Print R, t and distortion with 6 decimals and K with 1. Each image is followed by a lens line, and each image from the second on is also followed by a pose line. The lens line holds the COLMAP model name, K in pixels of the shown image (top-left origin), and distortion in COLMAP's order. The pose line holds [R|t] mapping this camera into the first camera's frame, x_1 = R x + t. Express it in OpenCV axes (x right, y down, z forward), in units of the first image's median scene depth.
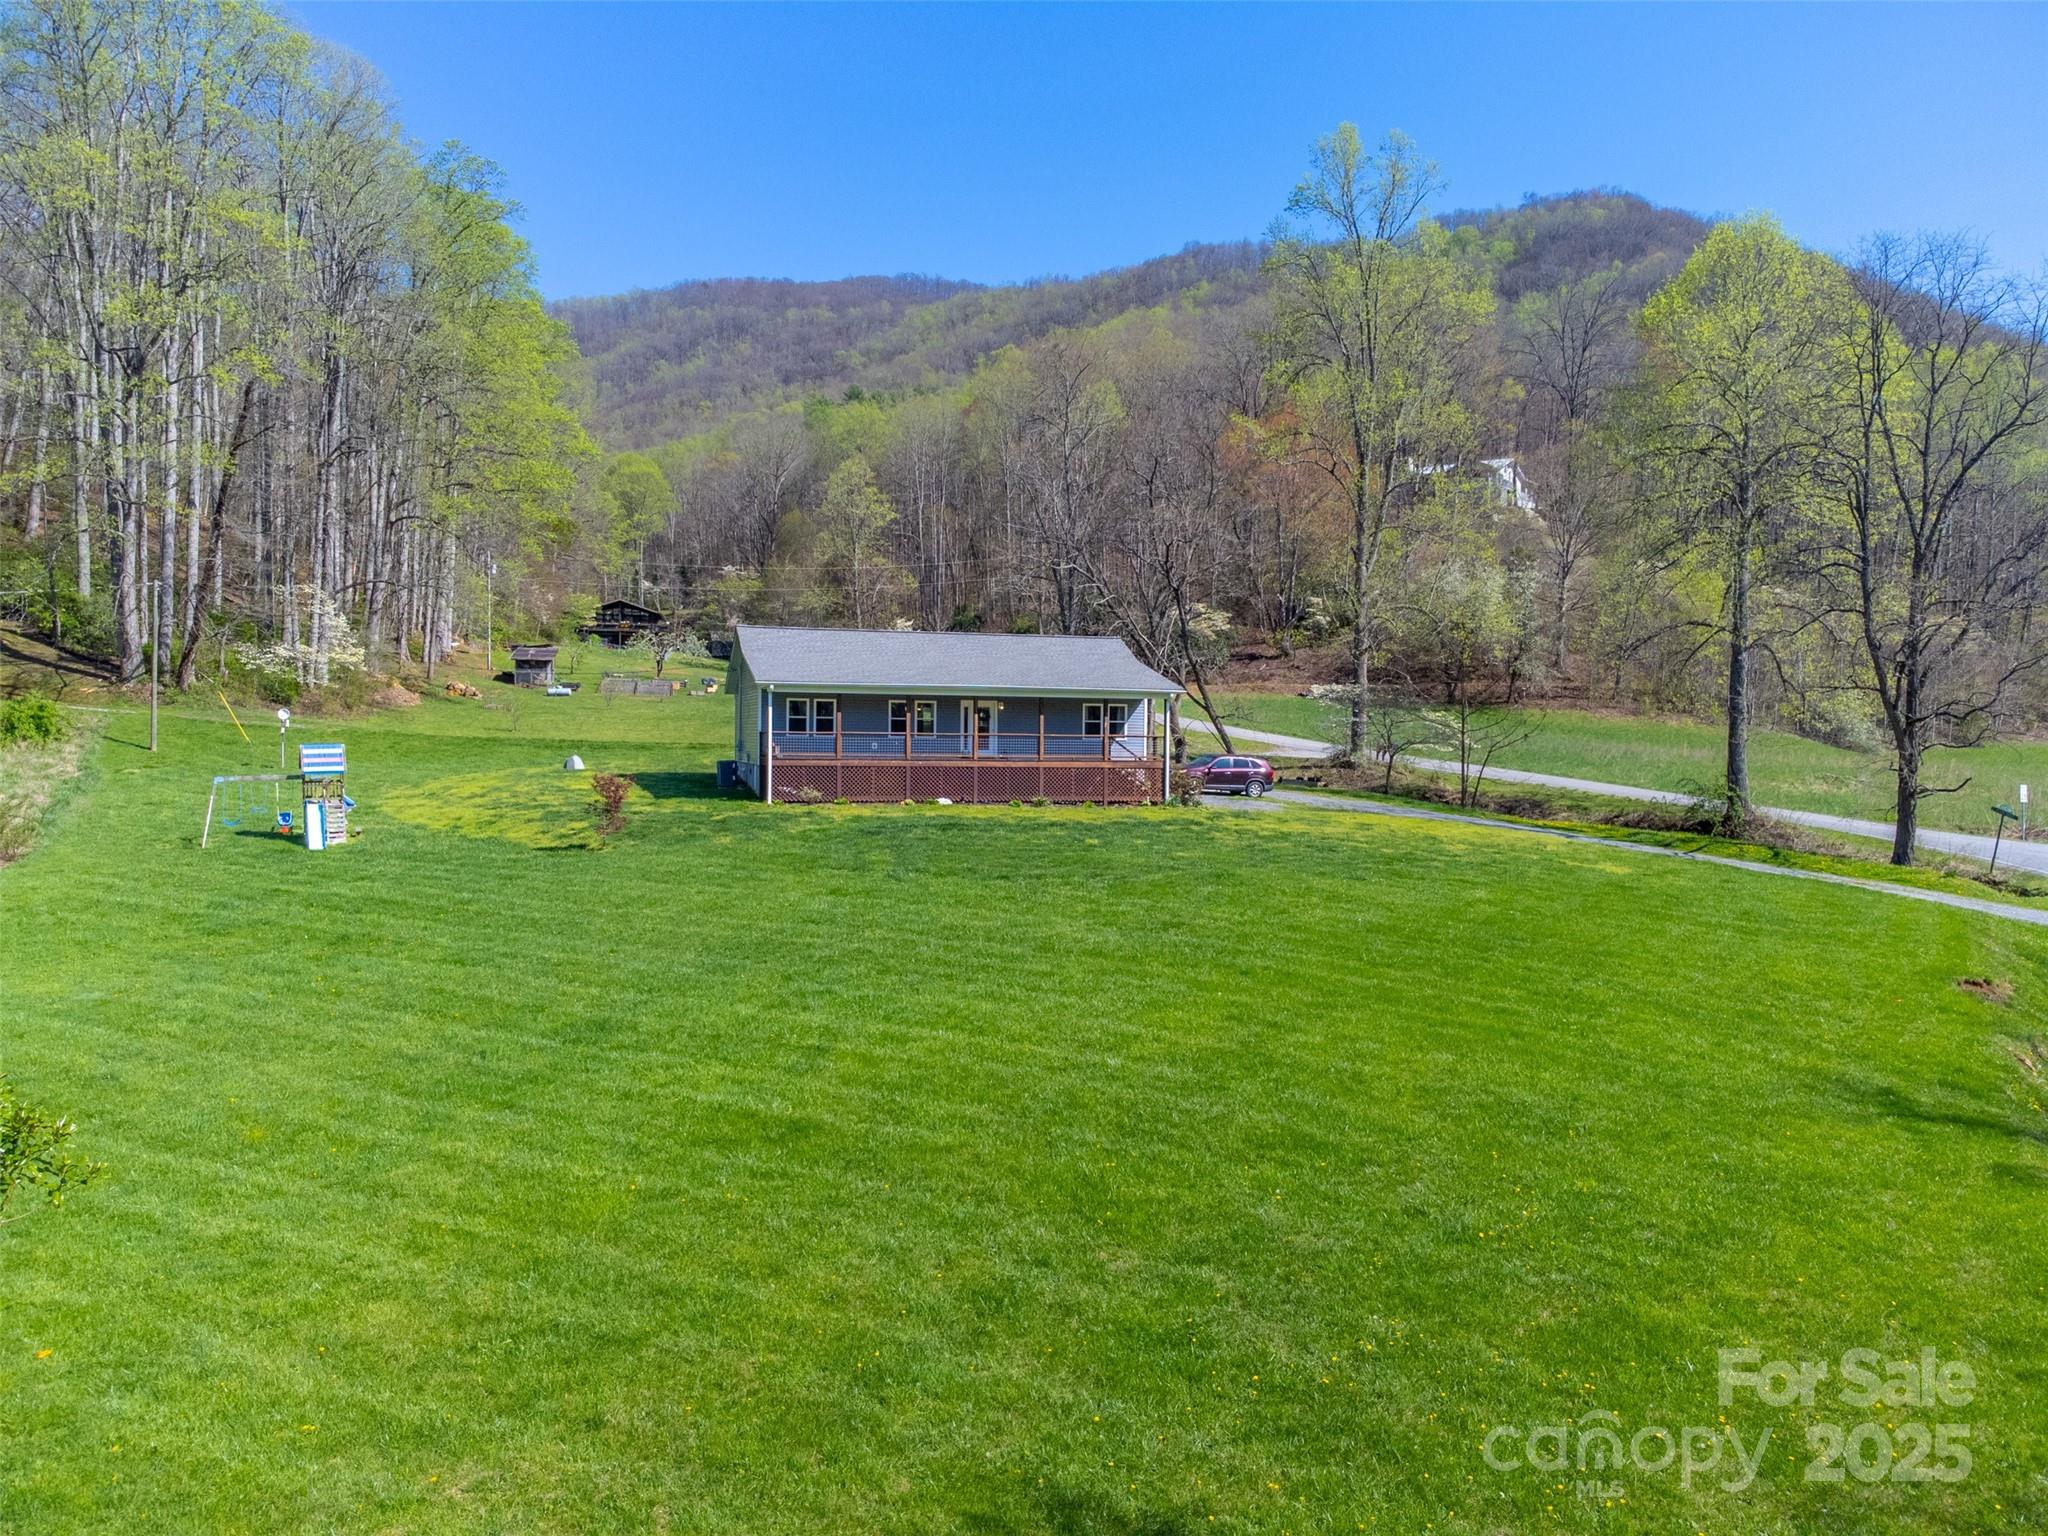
lens RADIAL K [[1530.9, 0, 1023.9], [0, 1530.9, 743.8], [0, 0, 1]] dist [0.030272, 0.001299]
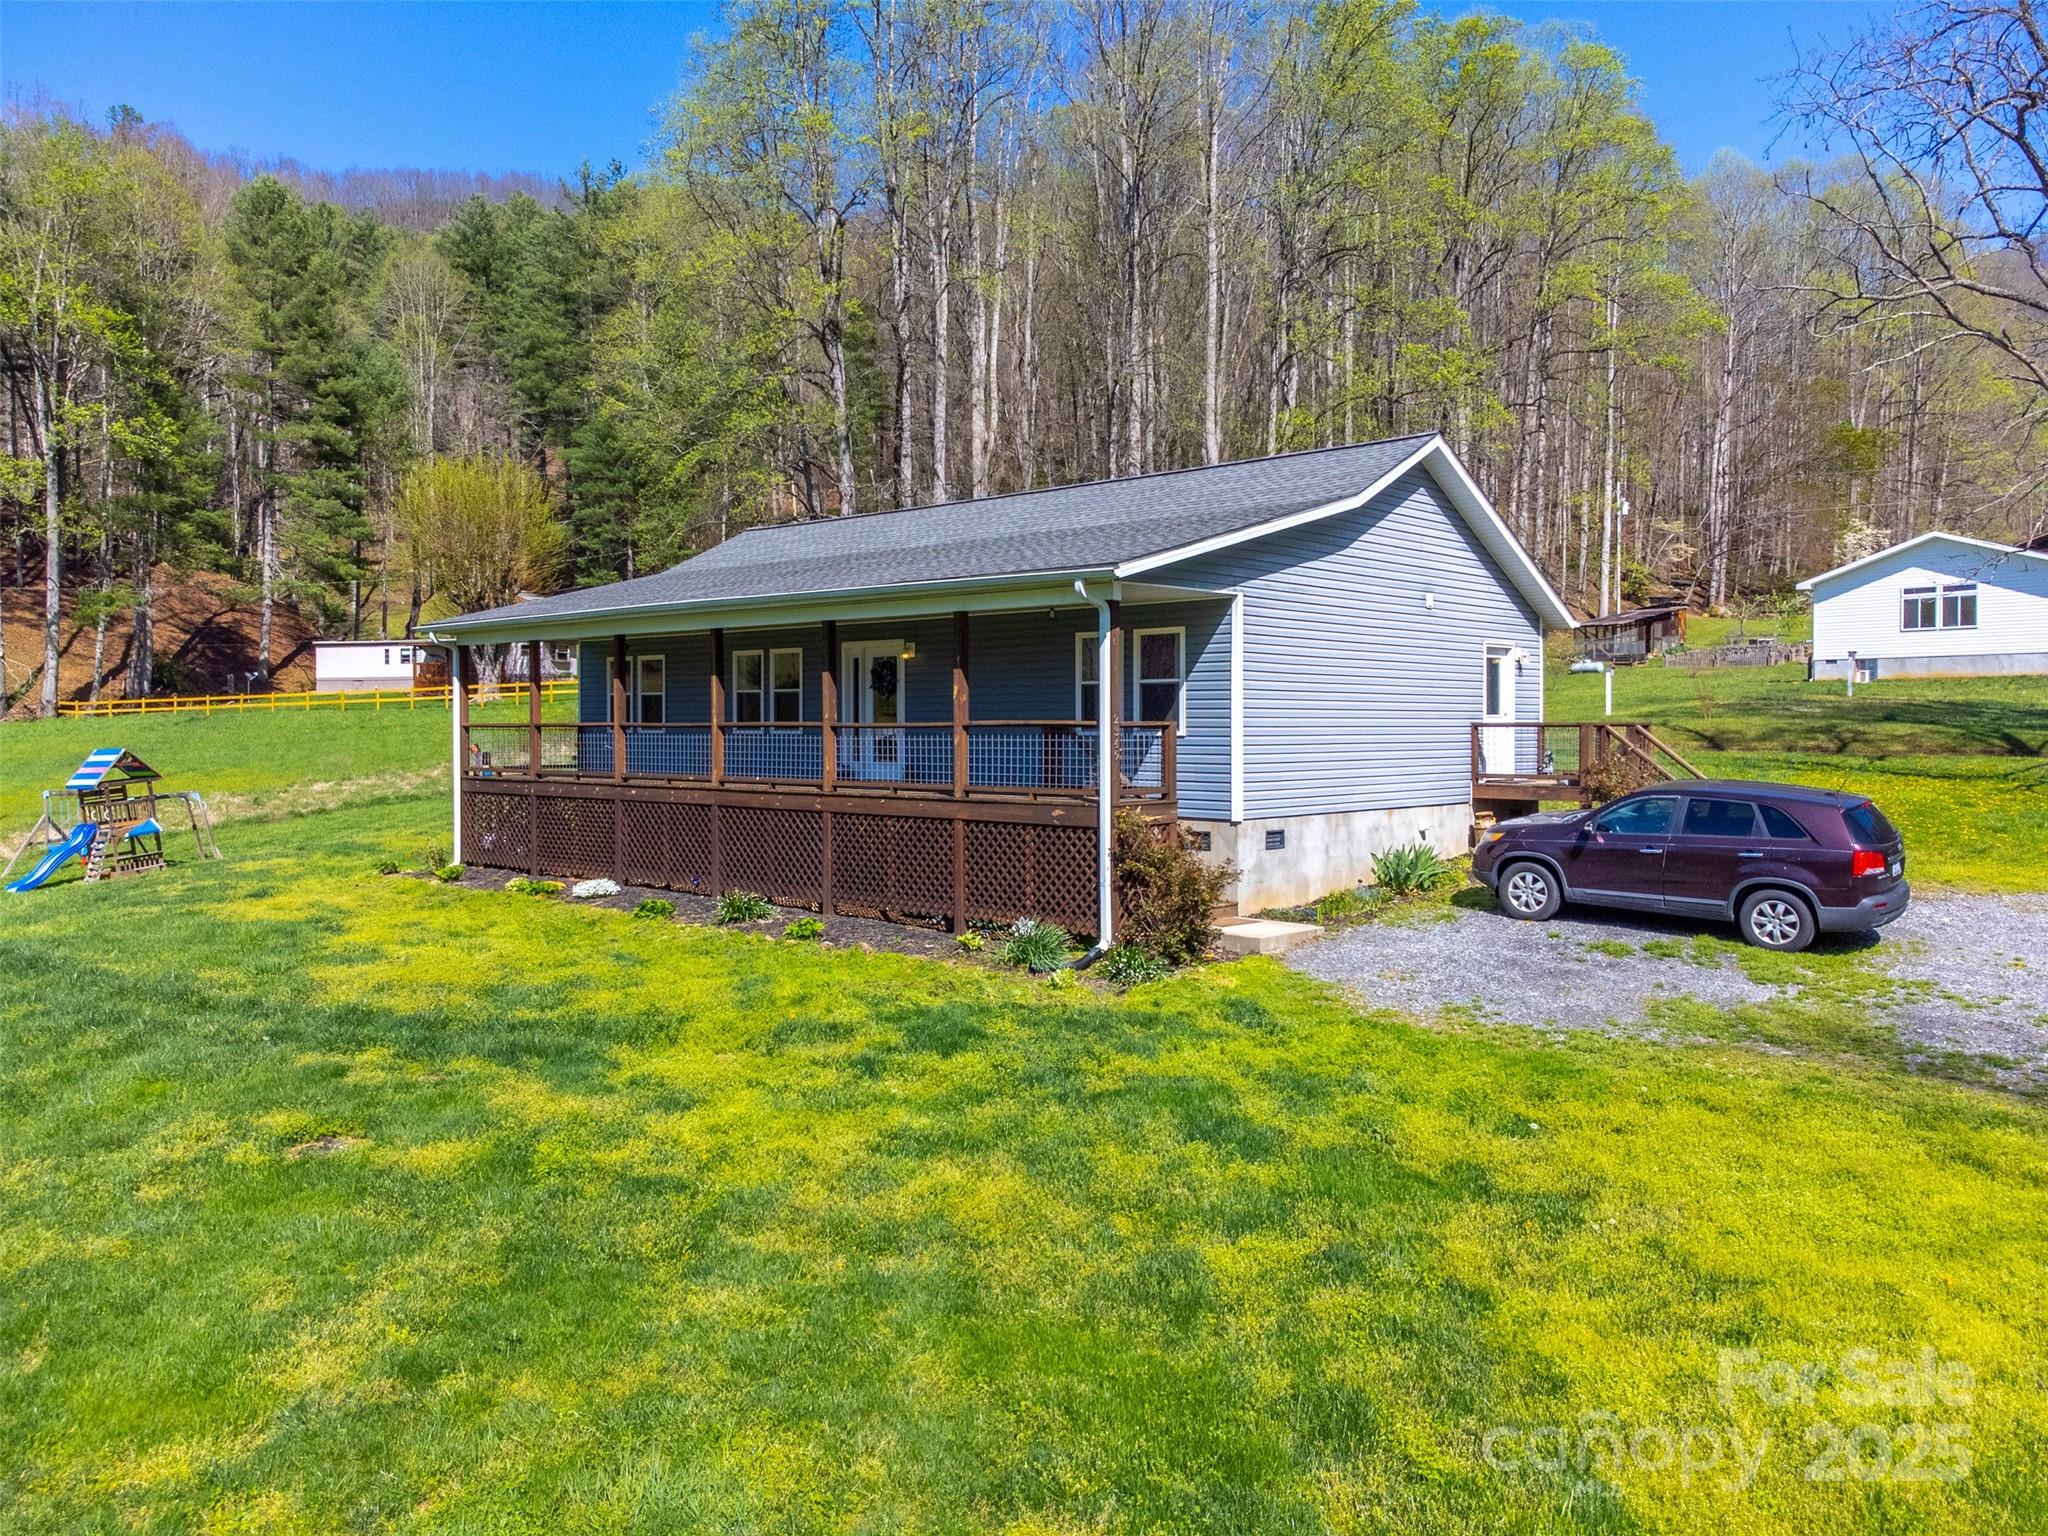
lens RADIAL K [[1530.9, 0, 1023.9], [0, 1530.9, 743.8], [0, 0, 1]] dist [0.030272, 0.001299]
pose [[0.523499, -0.000681, -0.852026, 0.182430], [0.003869, 0.999991, 0.001579, -0.000830], [0.852018, -0.004123, 0.523497, 0.440836]]
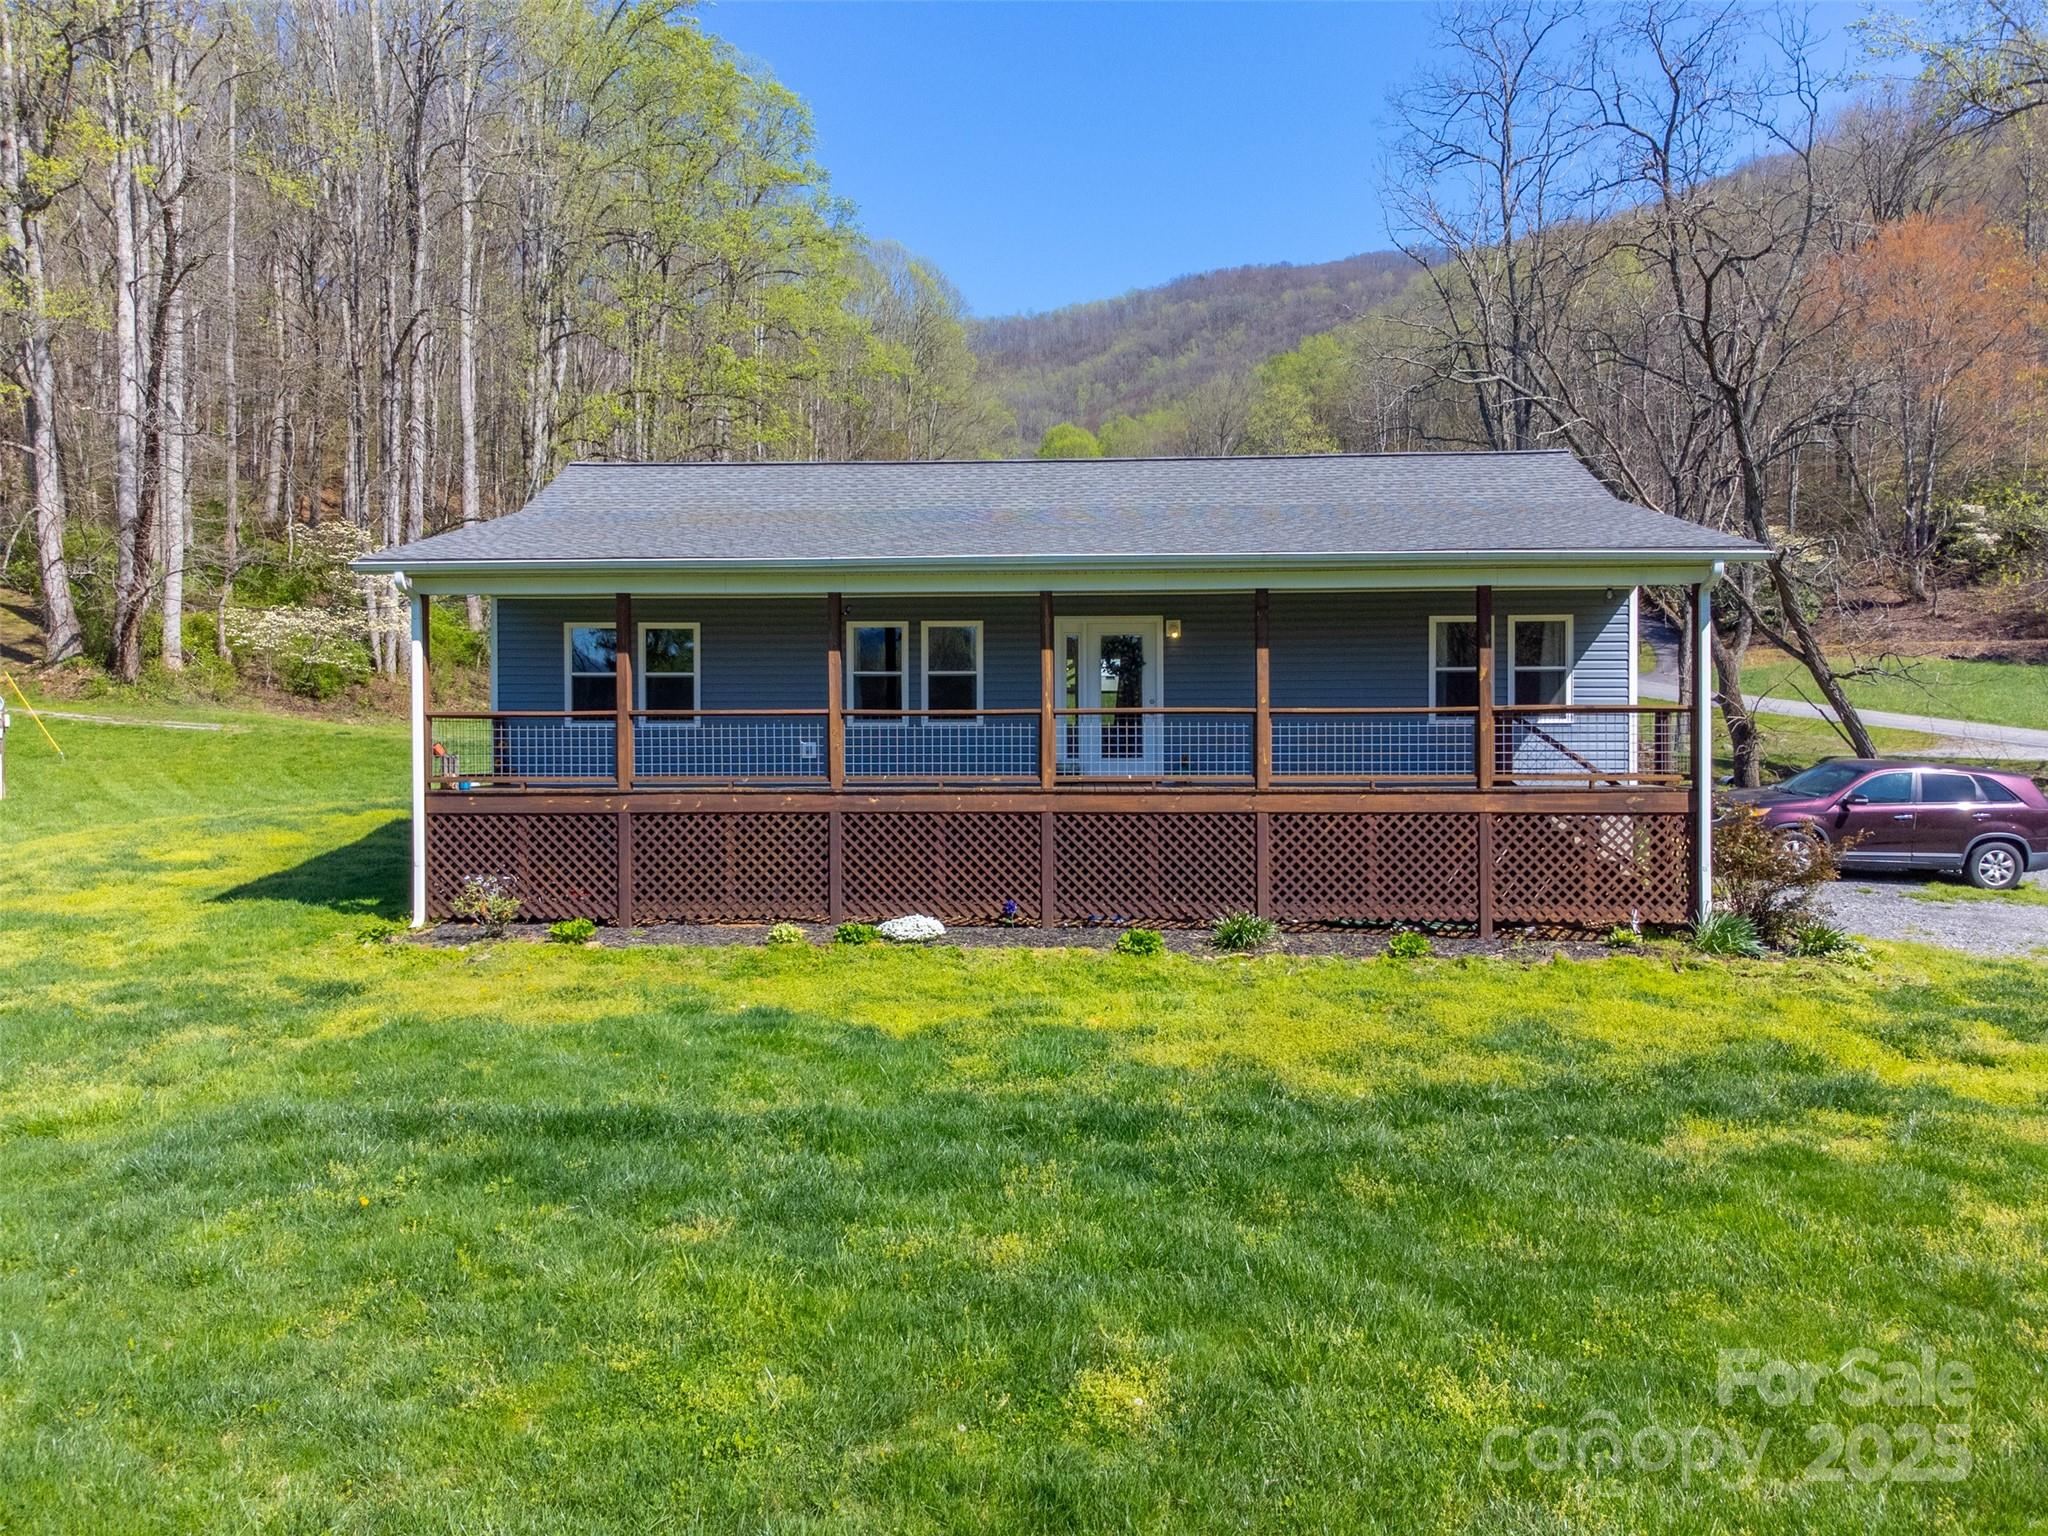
lens RADIAL K [[1530.9, 0, 1023.9], [0, 1530.9, 743.8], [0, 0, 1]] dist [0.030272, 0.001299]
pose [[0.944987, -0.012524, -0.326869, 0.035439], [0.012575, 0.999919, -0.001959, 0.000625], [0.326867, -0.002259, 0.945068, 0.356974]]
